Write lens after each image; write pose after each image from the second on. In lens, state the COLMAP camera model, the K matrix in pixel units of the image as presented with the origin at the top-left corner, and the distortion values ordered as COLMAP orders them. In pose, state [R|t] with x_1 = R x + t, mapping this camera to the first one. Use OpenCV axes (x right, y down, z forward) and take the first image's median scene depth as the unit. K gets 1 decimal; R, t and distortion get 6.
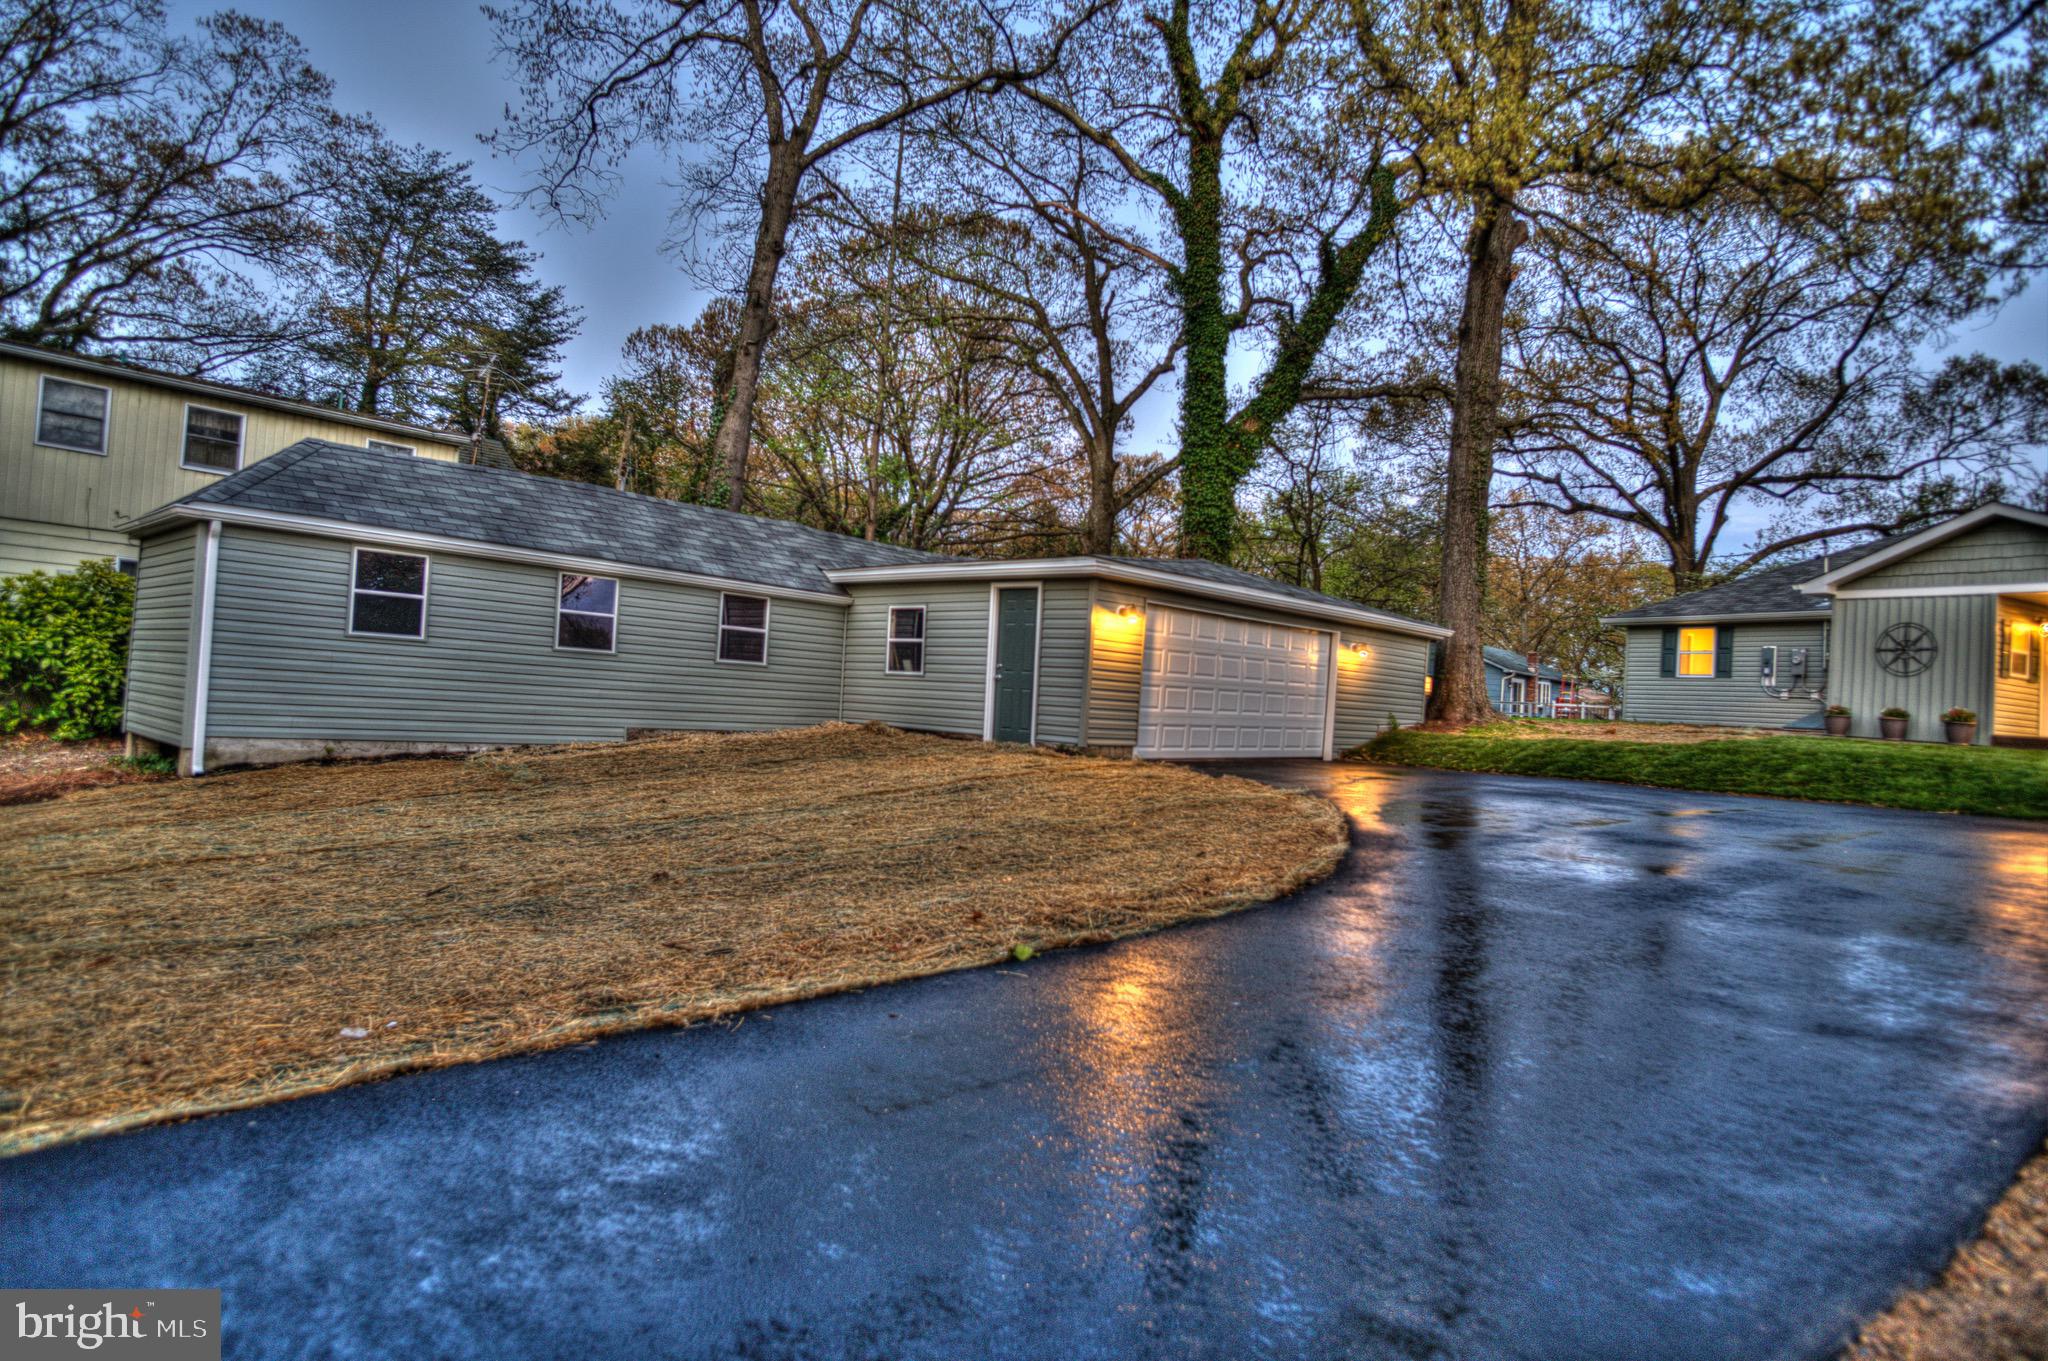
lens RADIAL K [[1173.1, 0, 1025.1], [0, 1173.1, 672.6], [0, 0, 1]] dist [-0.036280, 0.014074]
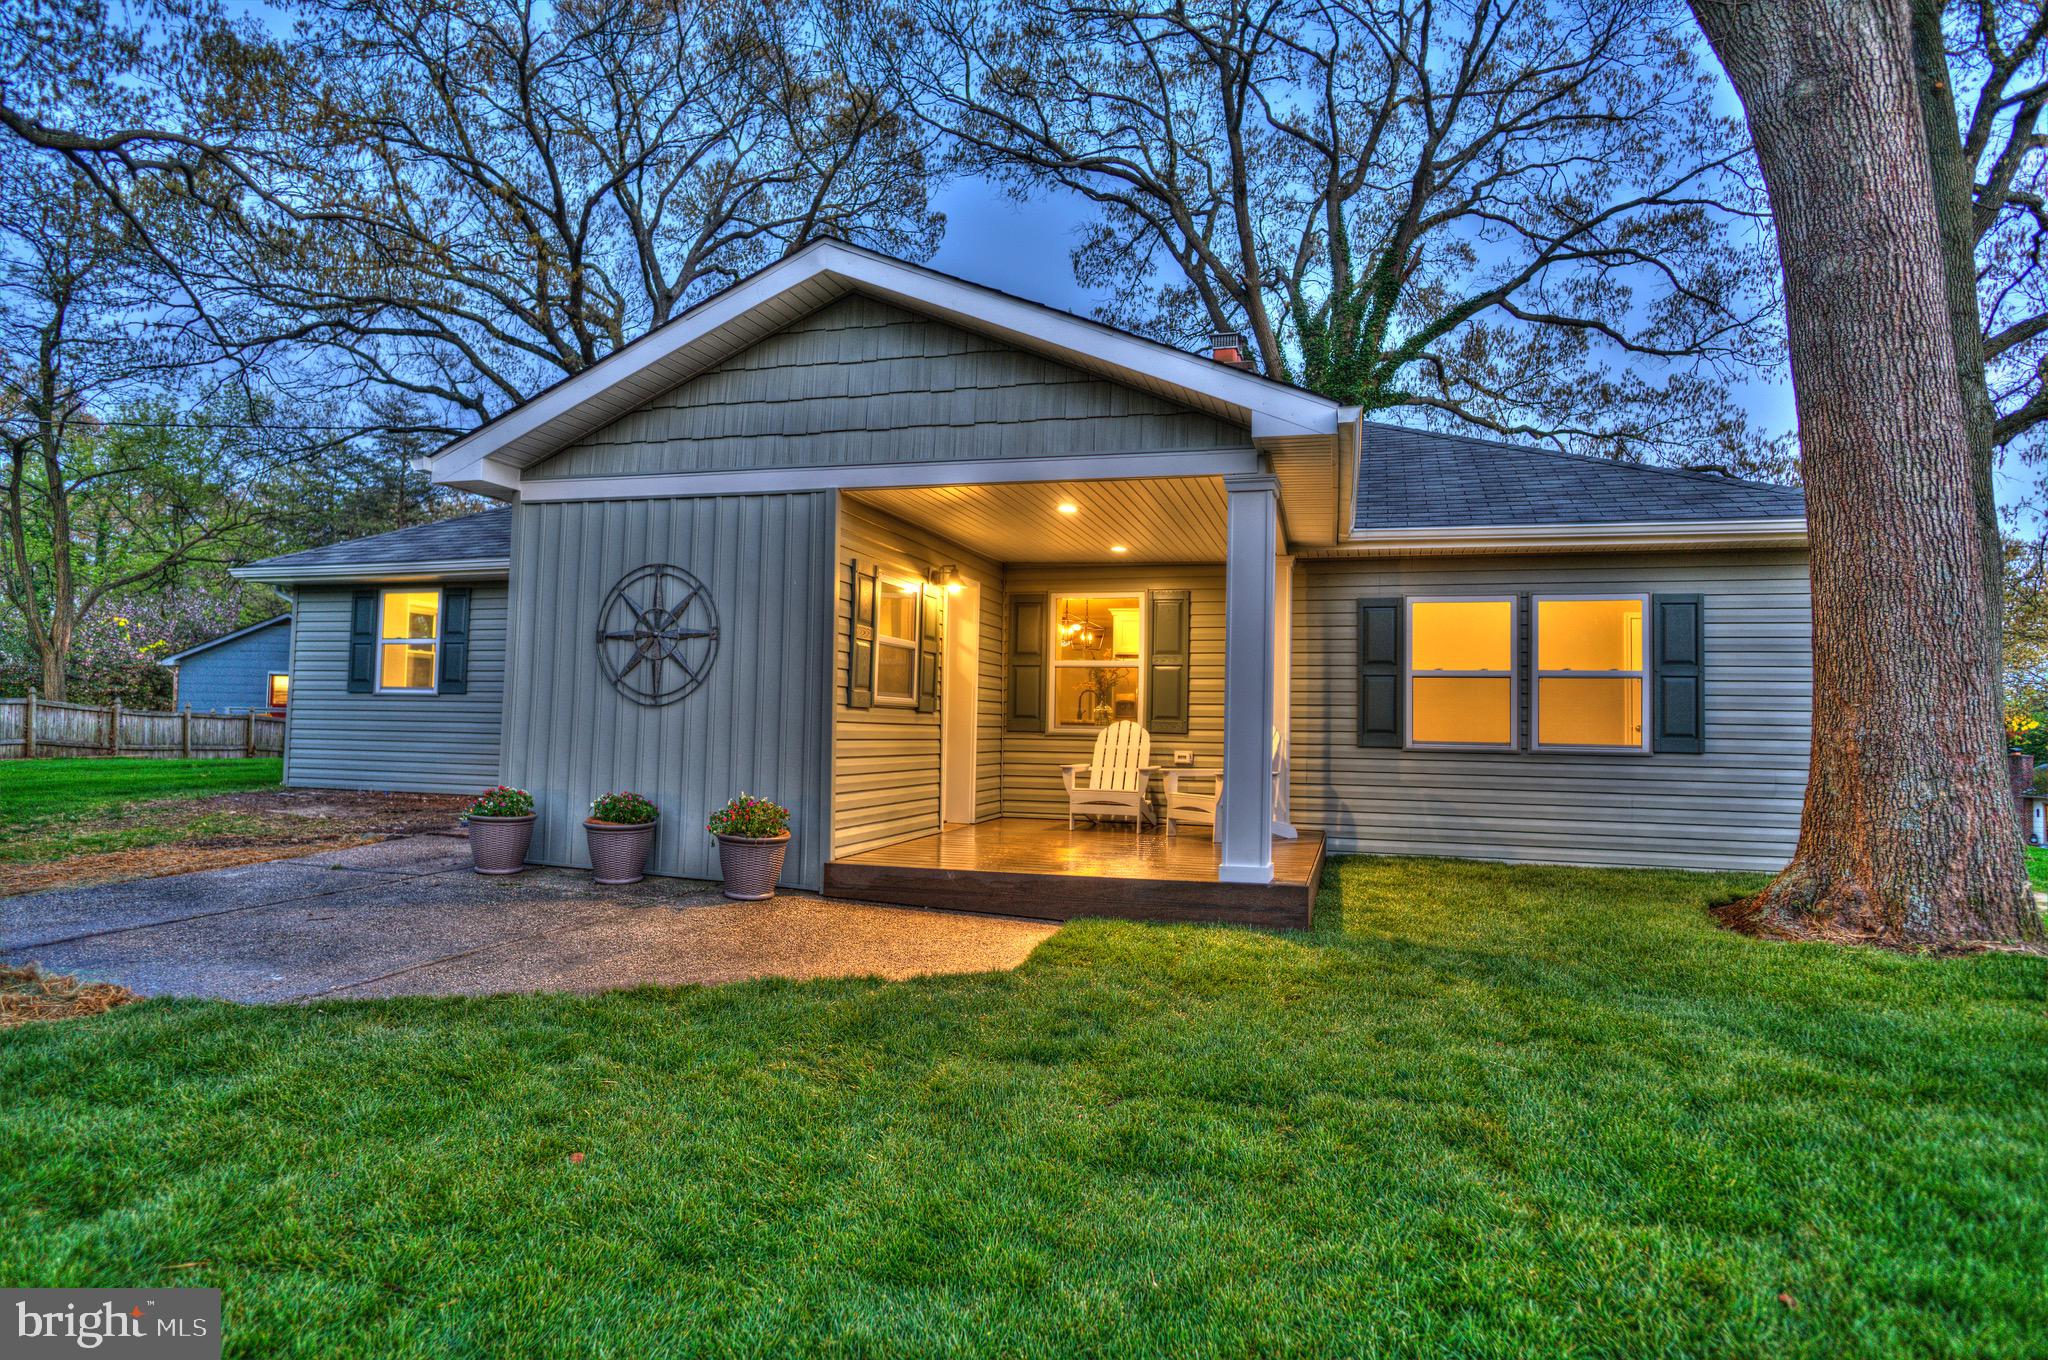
lens RADIAL K [[1173.1, 0, 1025.1], [0, 1173.1, 672.1], [0, 0, 1]] dist [-0.036280, 0.014074]
pose [[0.739594, -0.012060, 0.672945, 0.595505], [0.005265, 0.999913, 0.012133, -0.011808], [-0.673033, -0.005431, 0.739593, 0.634004]]
